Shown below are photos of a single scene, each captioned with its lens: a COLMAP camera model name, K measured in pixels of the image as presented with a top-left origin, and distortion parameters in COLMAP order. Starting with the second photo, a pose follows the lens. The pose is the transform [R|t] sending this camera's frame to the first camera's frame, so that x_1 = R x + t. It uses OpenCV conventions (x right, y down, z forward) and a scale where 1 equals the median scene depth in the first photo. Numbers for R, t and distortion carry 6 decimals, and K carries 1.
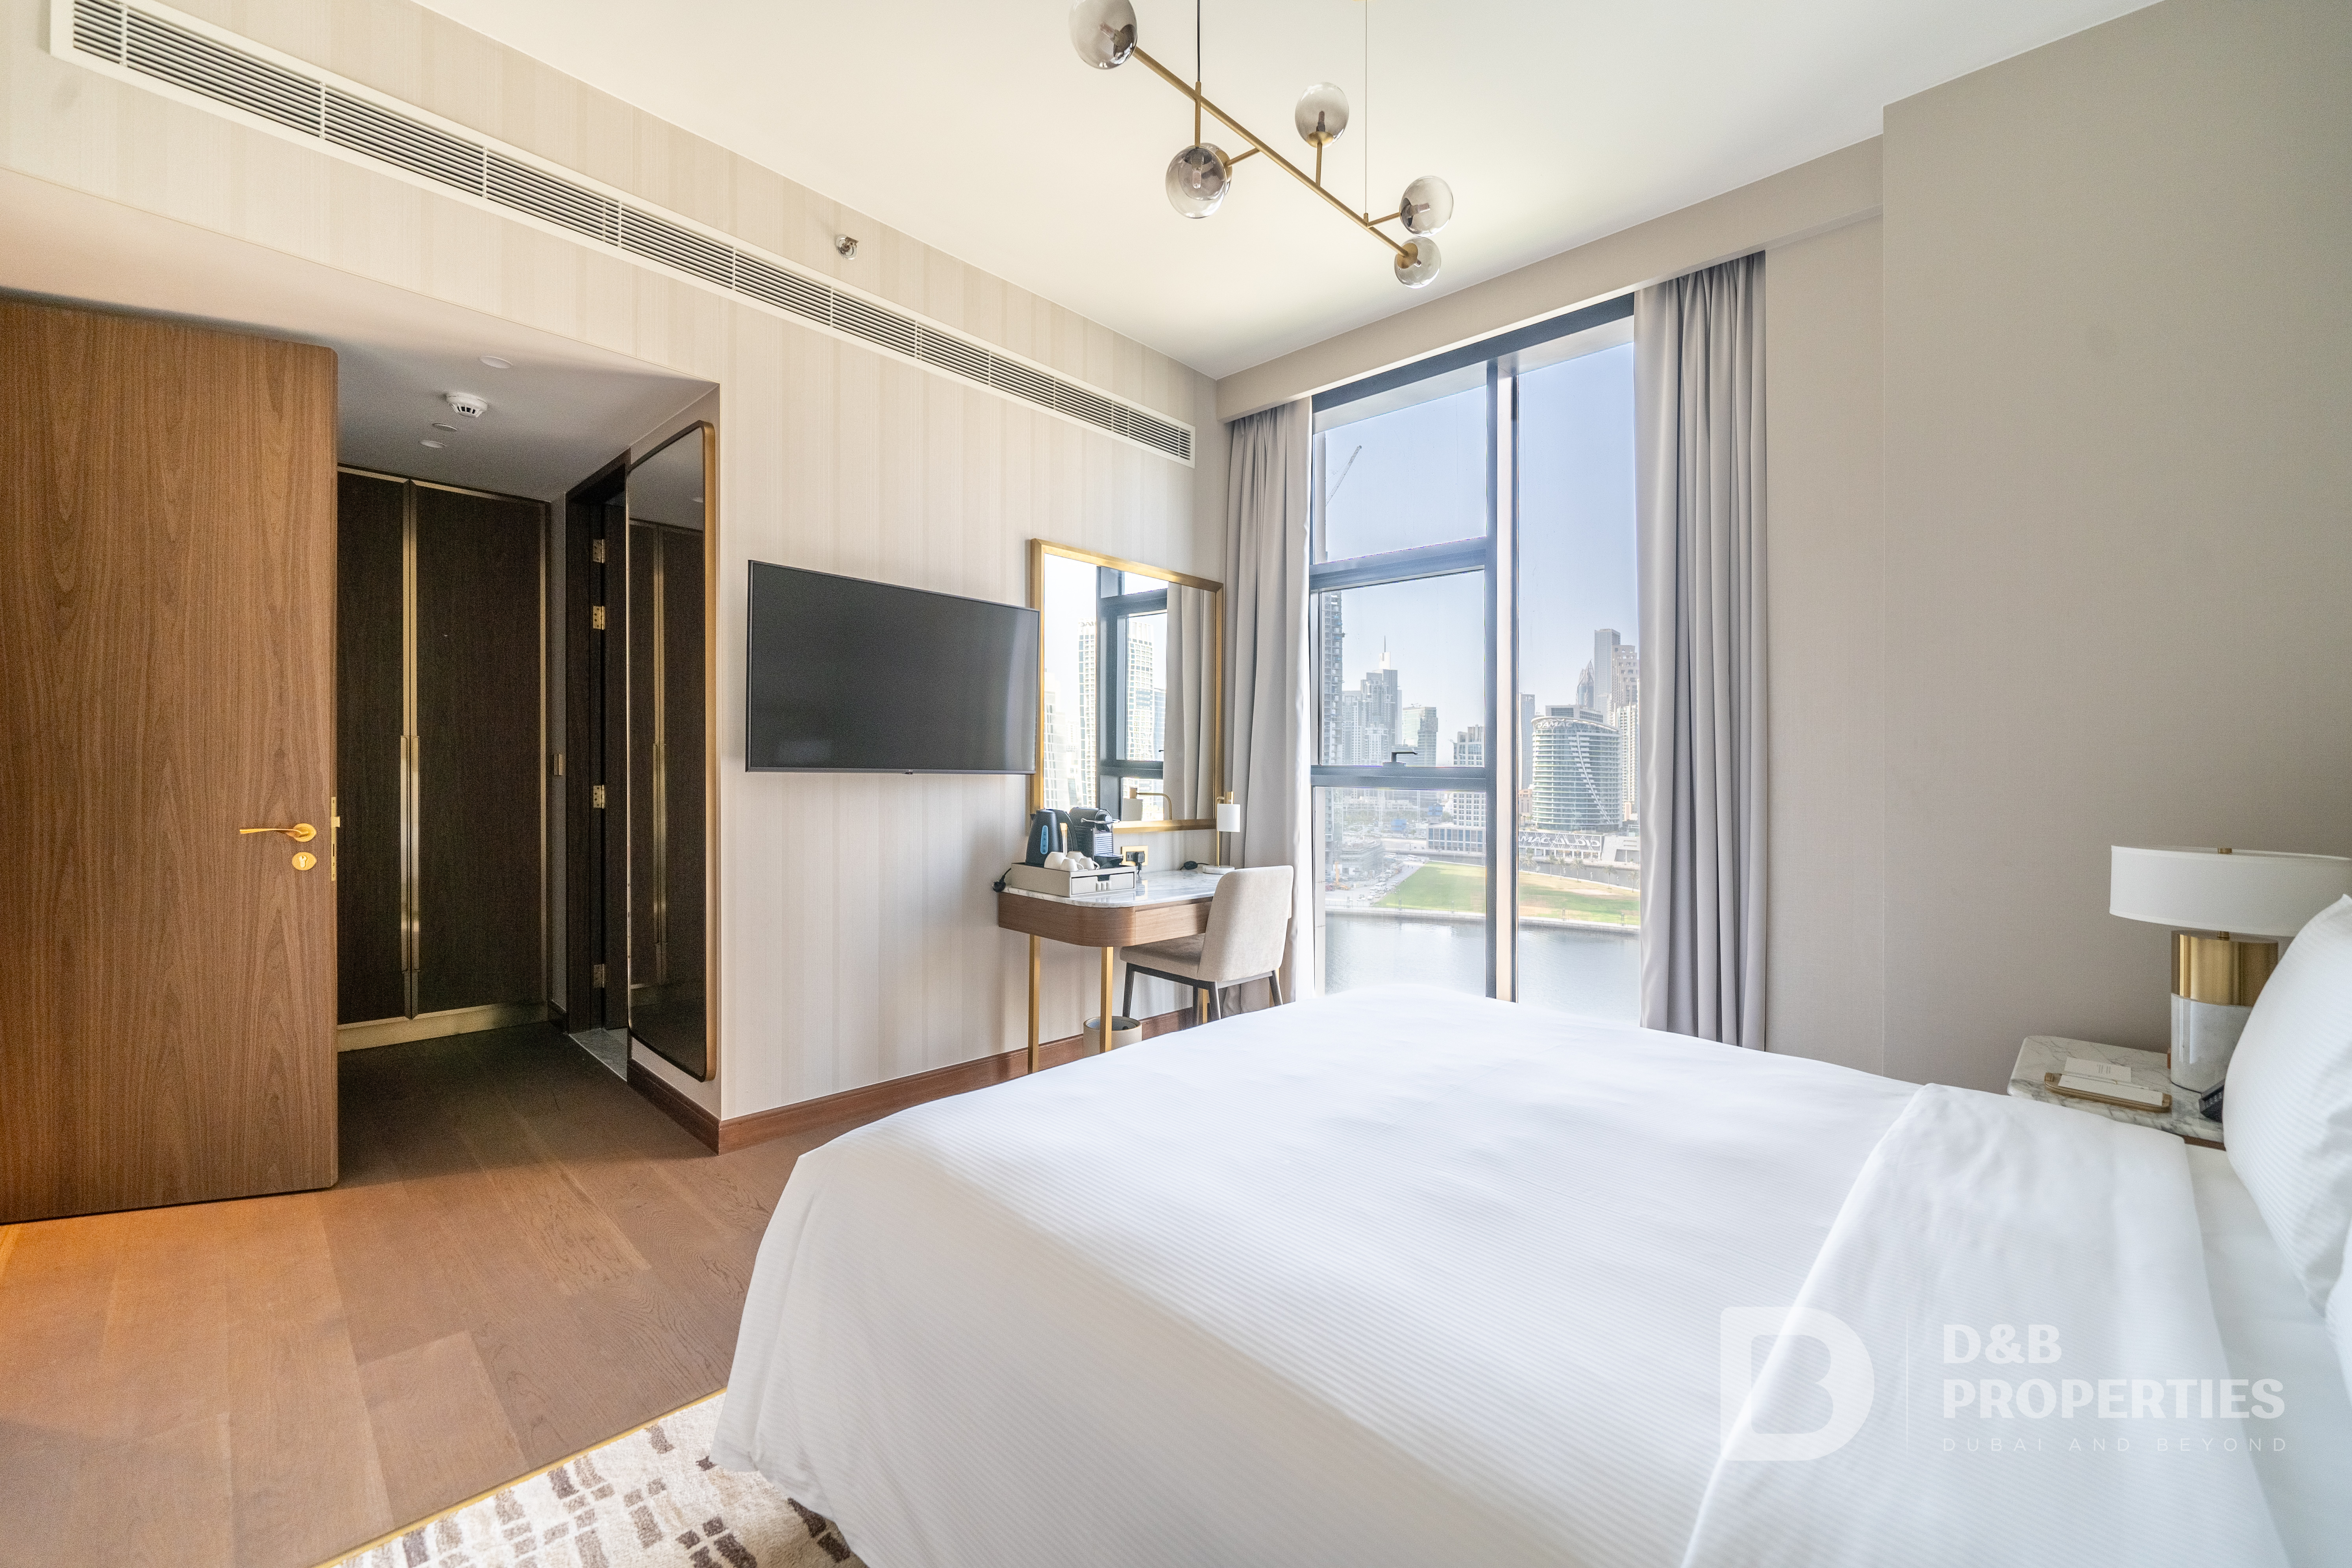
lens RADIAL K [[934.1, 0, 1180.1], [0, 934.1, 767.5], [0, 0, 1]] dist [0.000999, 0.000118]
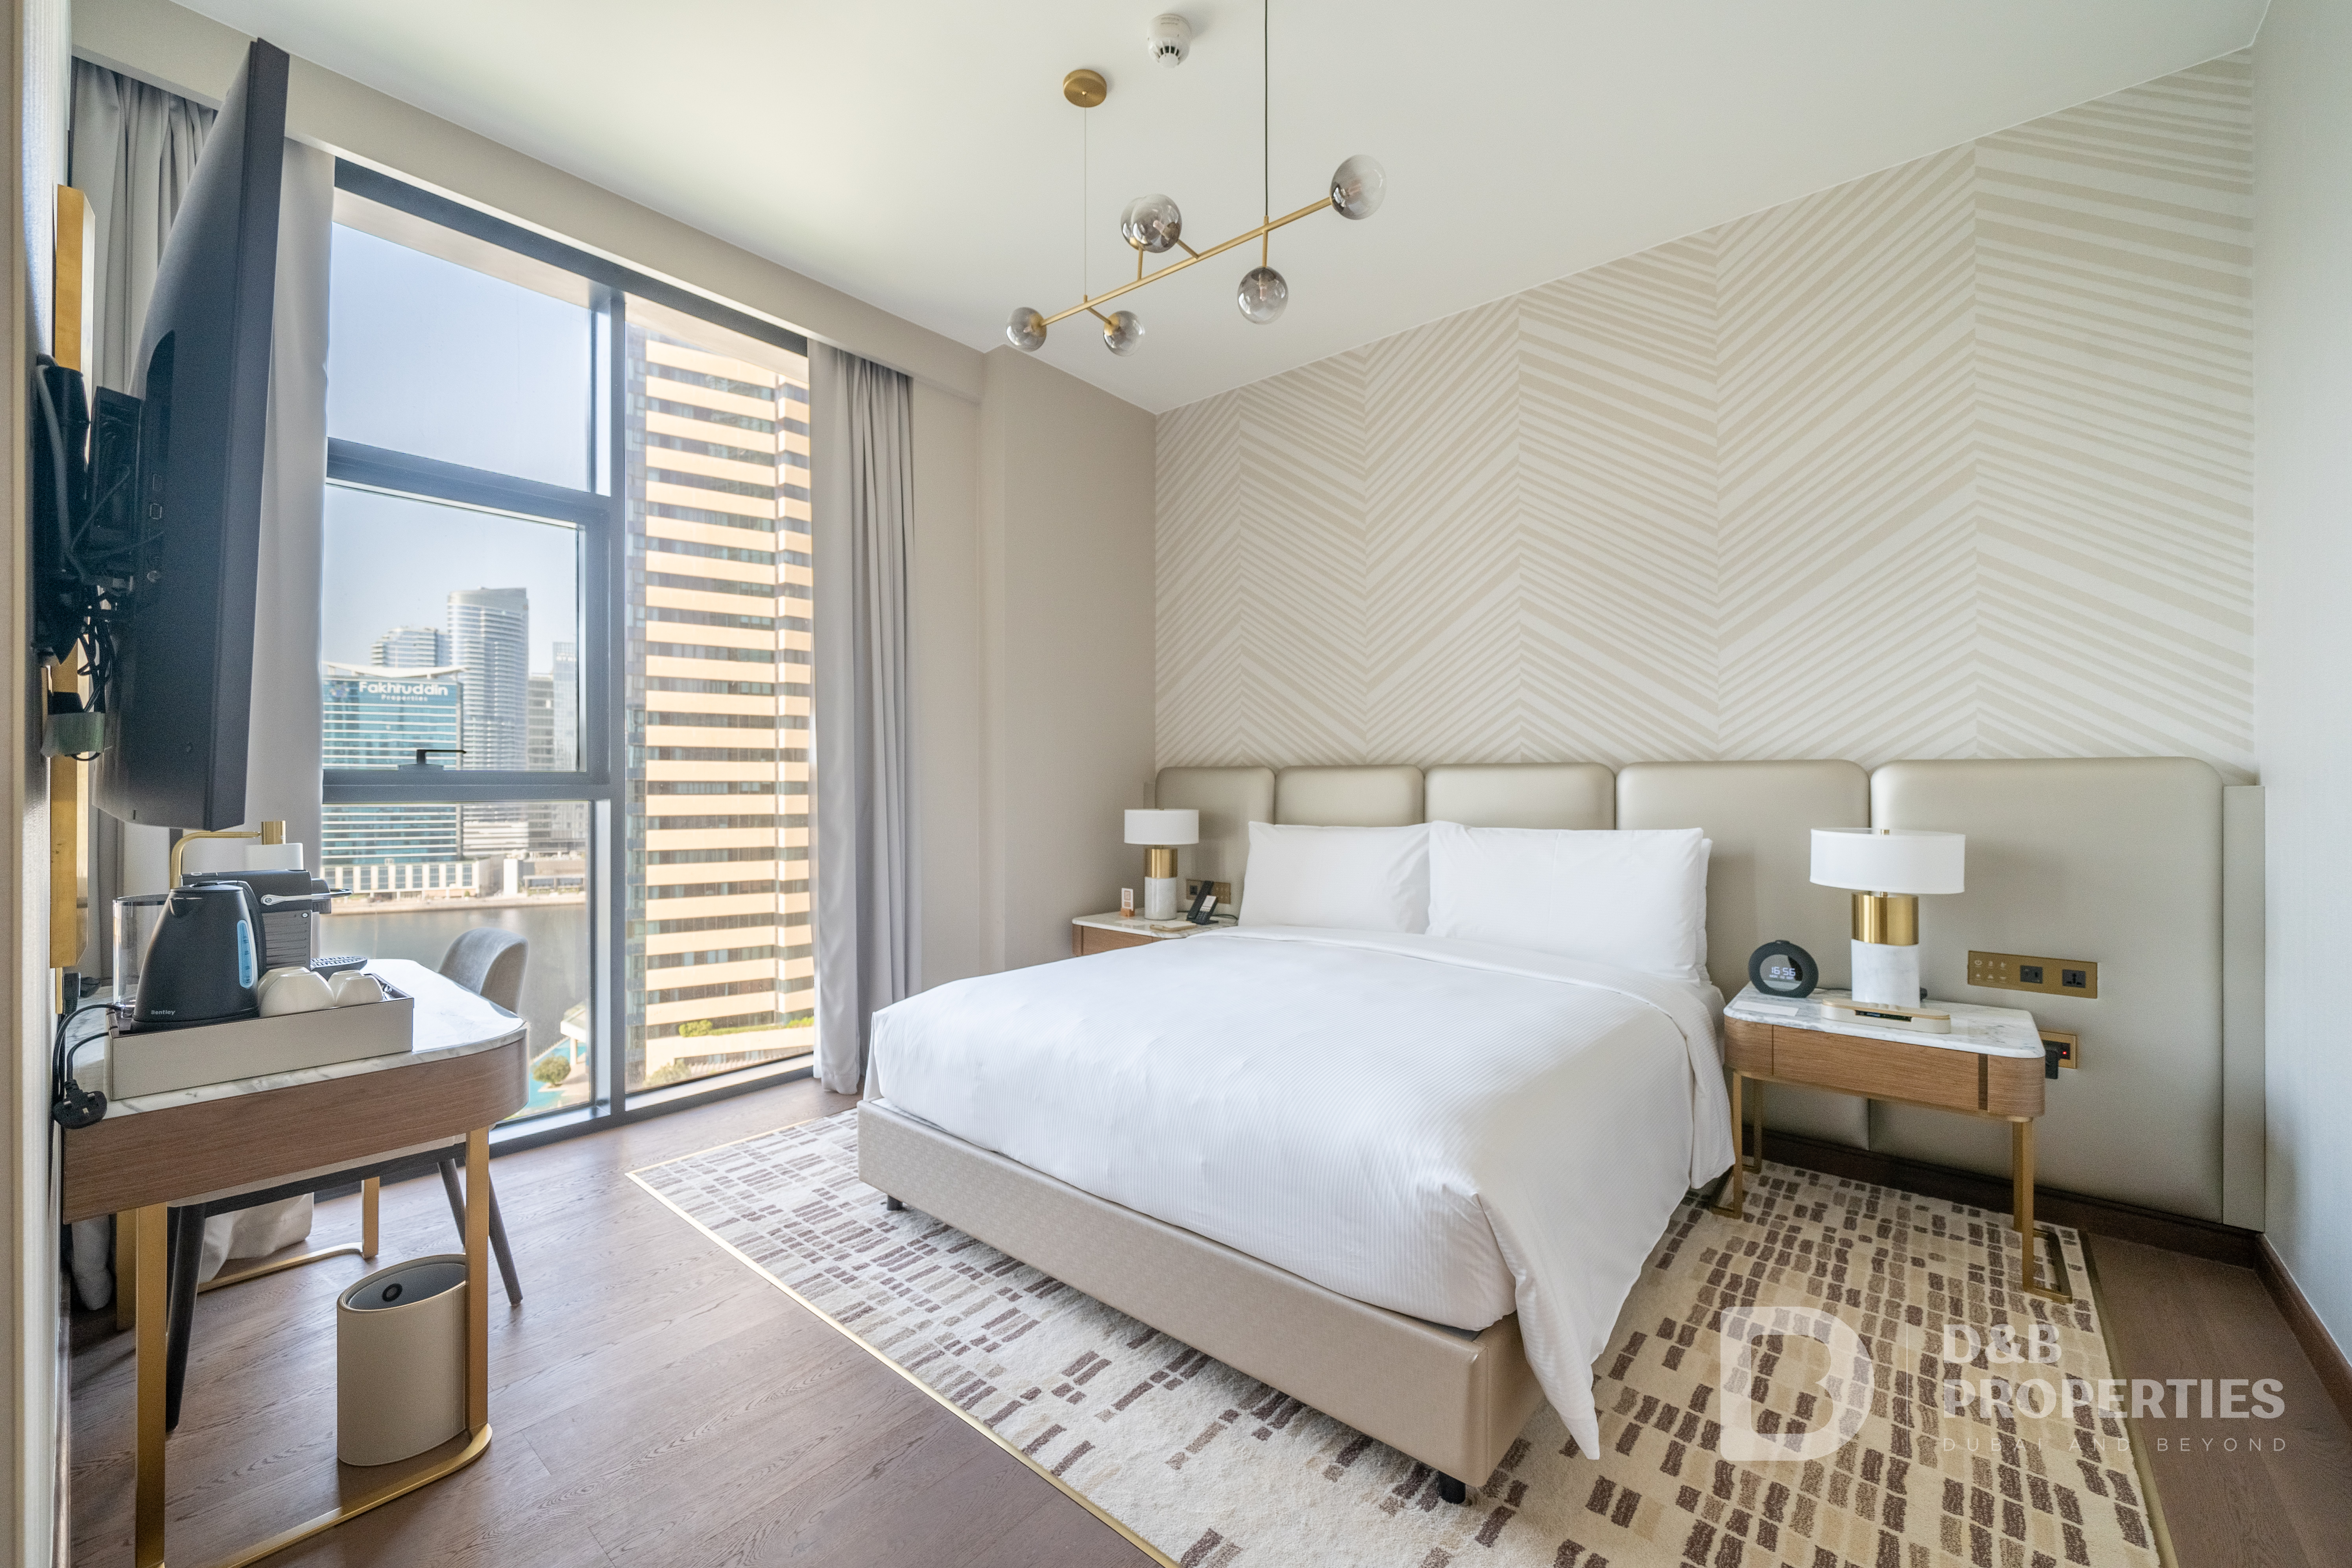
lens RADIAL K [[934.1, 0, 1180.1], [0, 934.1, 767.5], [0, 0, 1]] dist [0.000999, 0.000118]
pose [[-0.056408, 0.005694, 0.998392, -0.626572], [0.003156, 0.999980, -0.005525, 0.003181], [-0.998403, 0.002839, -0.056424, 0.622620]]
